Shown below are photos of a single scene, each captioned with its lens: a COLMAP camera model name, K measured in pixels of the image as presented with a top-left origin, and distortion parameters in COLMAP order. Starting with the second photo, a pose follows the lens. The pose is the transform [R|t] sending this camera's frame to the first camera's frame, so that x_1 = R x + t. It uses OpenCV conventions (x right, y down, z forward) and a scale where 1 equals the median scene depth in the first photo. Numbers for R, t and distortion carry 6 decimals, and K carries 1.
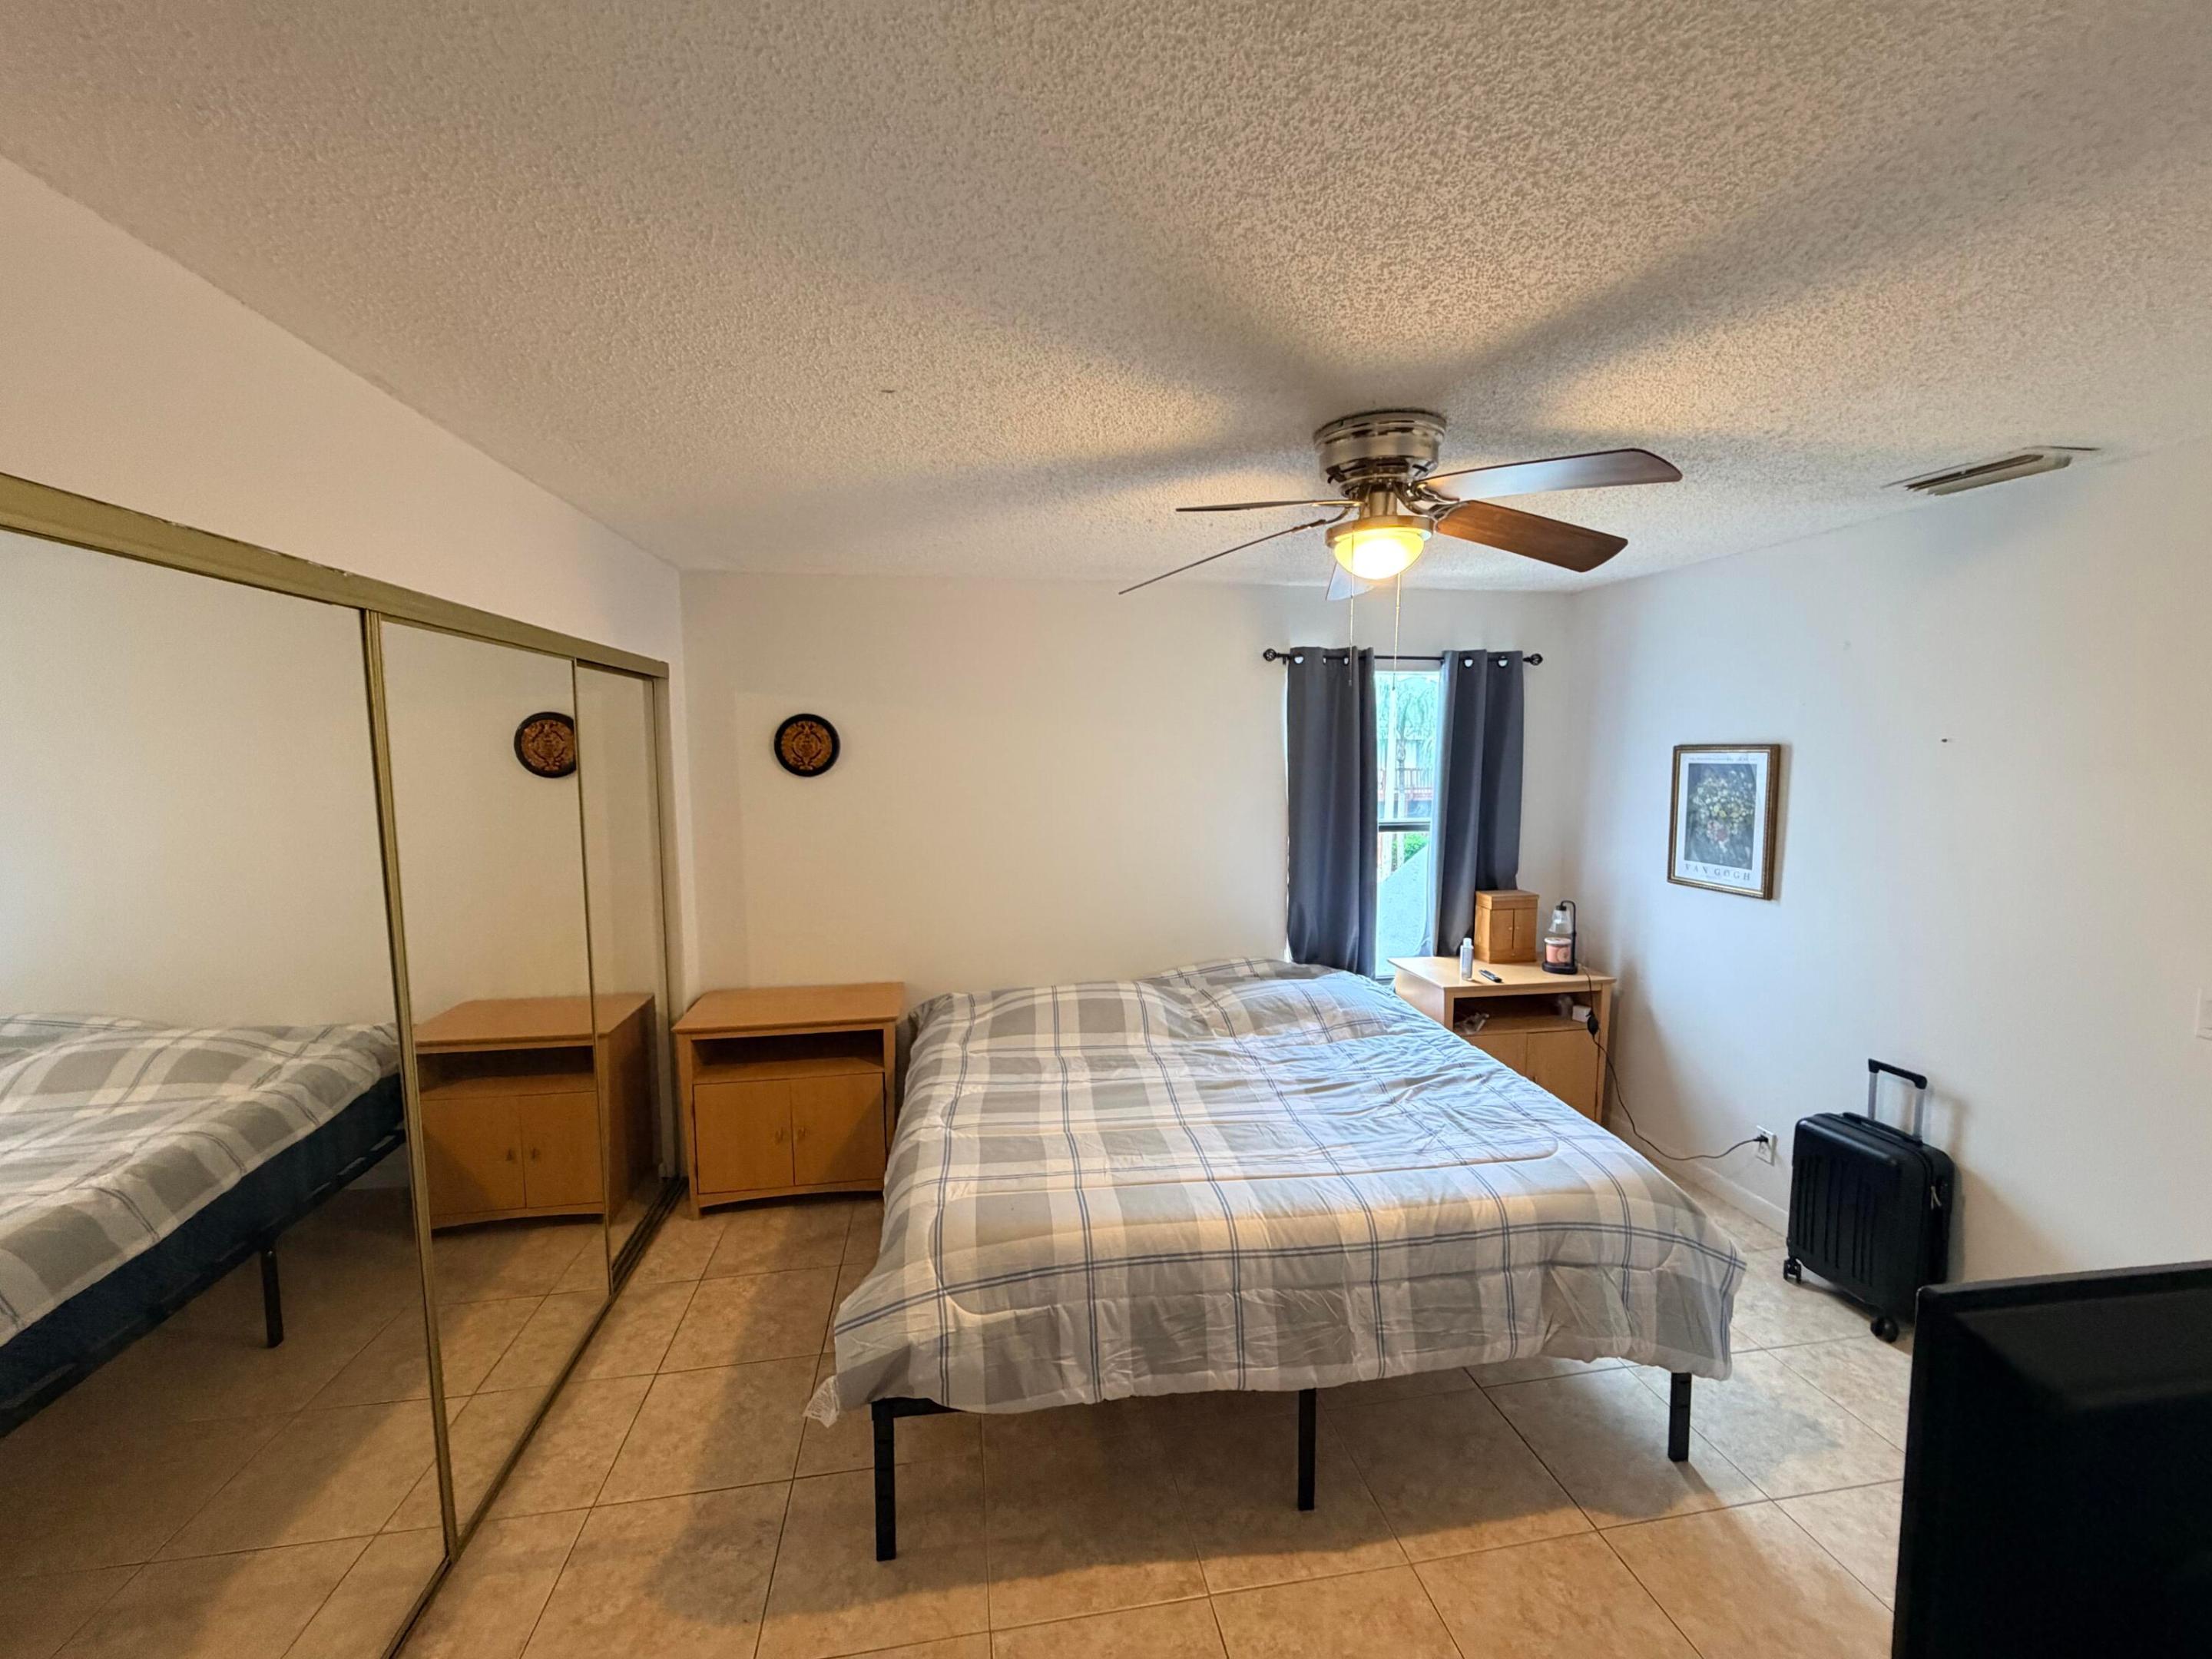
lens RADIAL K [[881.6, 0, 1099.6], [0, 881.6, 829.9], [0, 0, 1]] dist [0.000233, 0.000087]
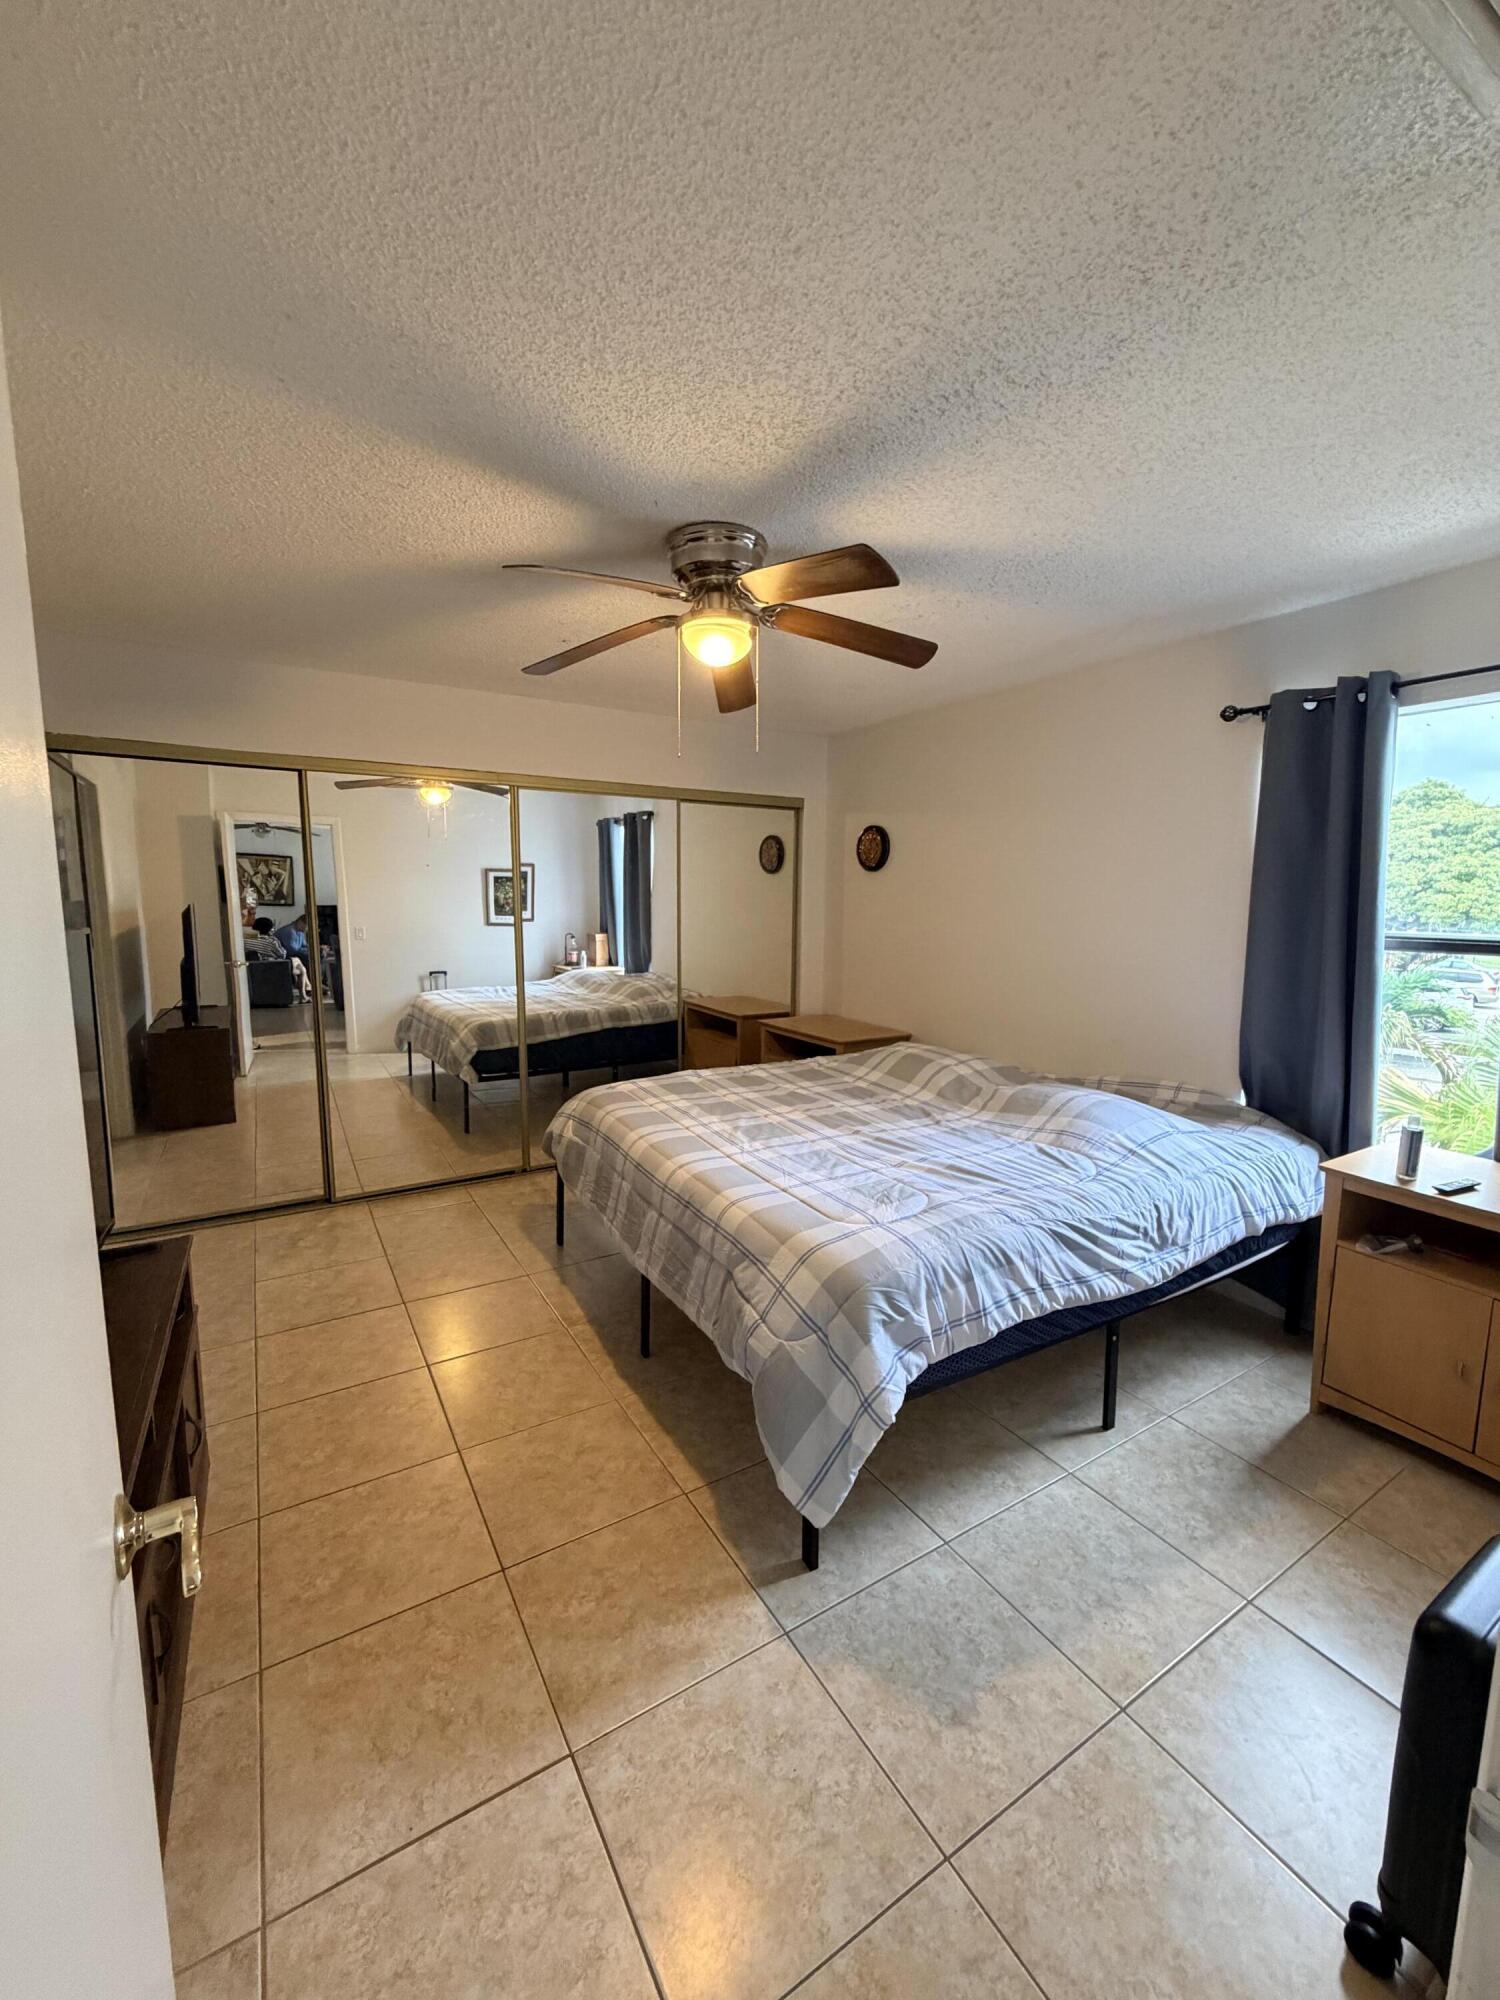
lens RADIAL K [[797.1, 0, 747.8], [0, 797.1, 997.1], [0, 0, 1]] dist [0.000233, 0.000087]
pose [[0.378364, 0.124748, -0.917213, 0.855830], [-0.100899, 0.990531, 0.093097, 0.041447], [0.920141, 0.057321, 0.387368, 0.385778]]
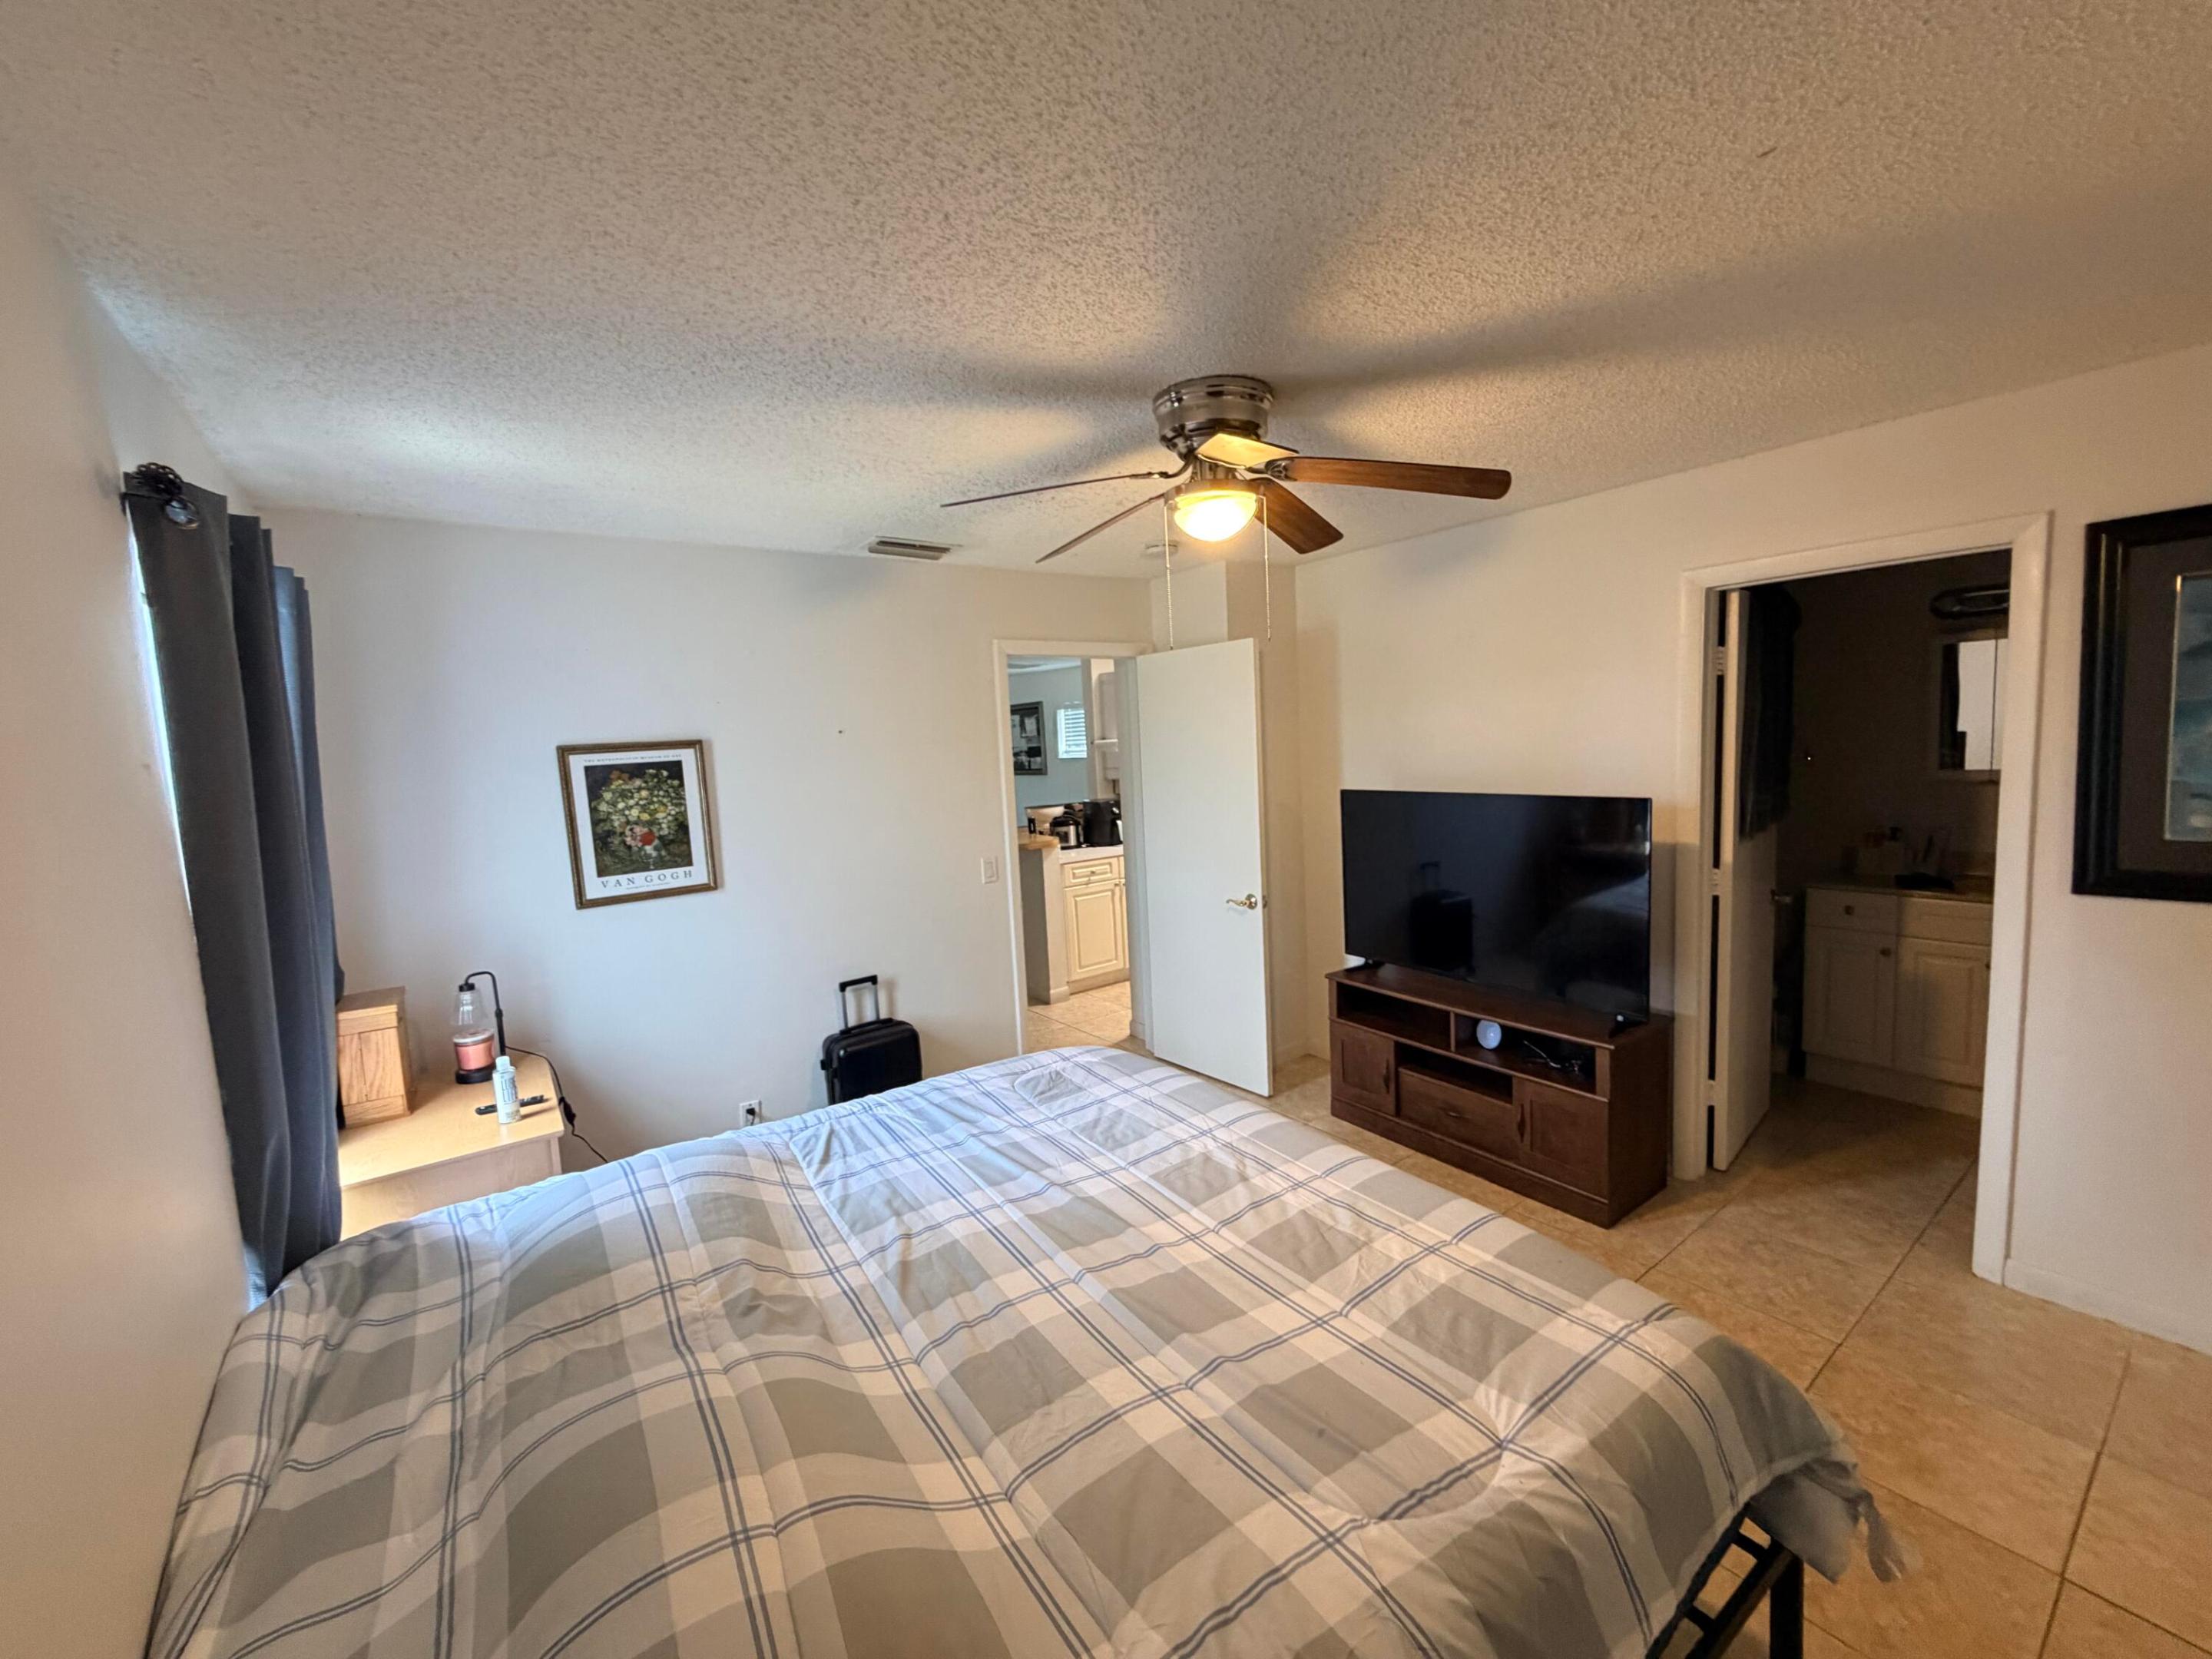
lens RADIAL K [[894.8, 0, 1106.0], [0, 894.8, 829.5], [0, 0, 1]] dist [0.000259, 0.000042]
pose [[-0.452908, -0.060646, 0.889492, -0.365447], [0.139743, 0.980523, 0.138007, -0.068378], [-0.880537, 0.186805, -0.435612, 0.999710]]
